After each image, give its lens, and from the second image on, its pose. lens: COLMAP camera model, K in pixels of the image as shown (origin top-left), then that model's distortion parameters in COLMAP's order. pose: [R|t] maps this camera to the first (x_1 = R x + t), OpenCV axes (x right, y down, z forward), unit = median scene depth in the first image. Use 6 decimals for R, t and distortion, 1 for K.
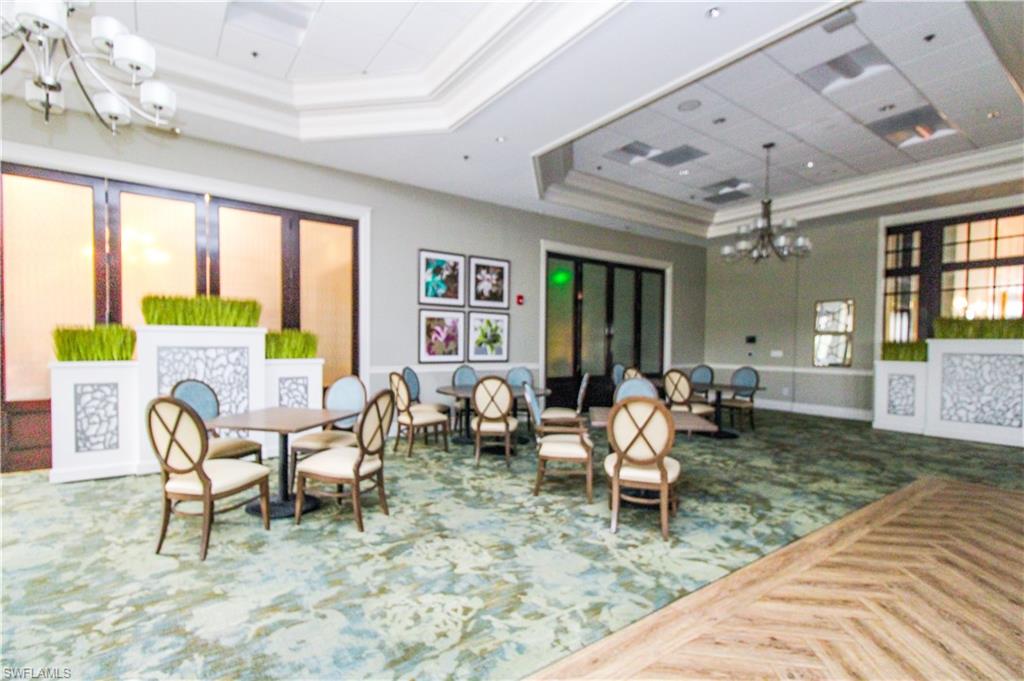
lens RADIAL K [[471.6, 0, 516.6], [0, 471.6, 336.0], [0, 0, 1]] dist [0.005114, 0.000563]
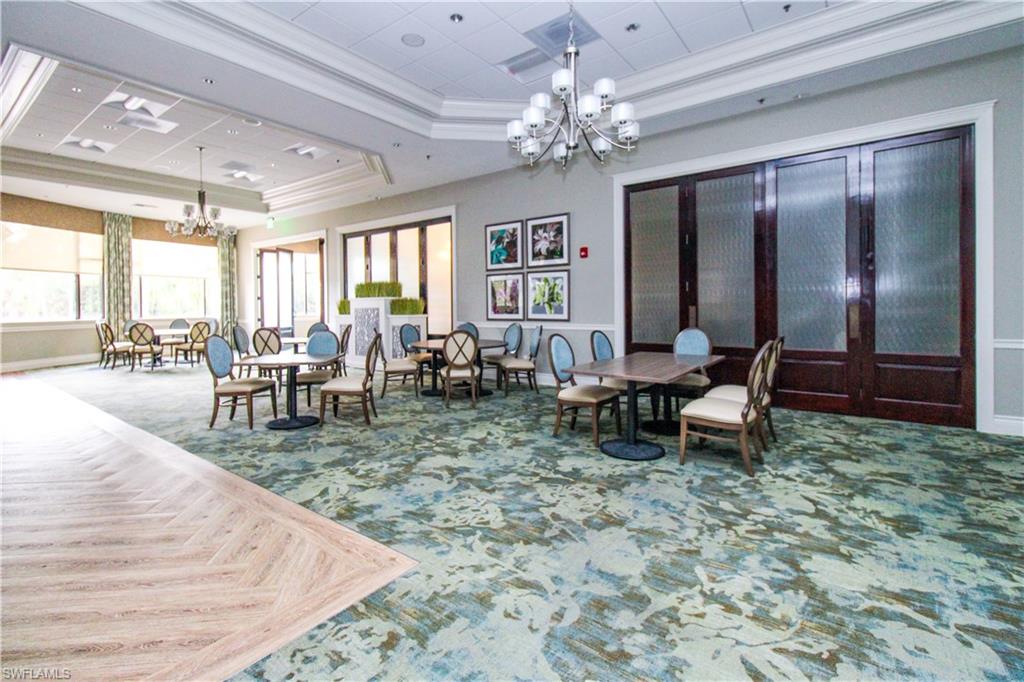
lens RADIAL K [[471.6, 0, 514.9], [0, 471.6, 347.4], [0, 0, 1]] dist [0.005114, 0.000563]
pose [[0.280124, 0.069566, -0.957440, 0.898524], [0.031912, 0.996145, 0.081715, 0.027507], [0.959433, -0.053444, 0.276824, 0.653397]]
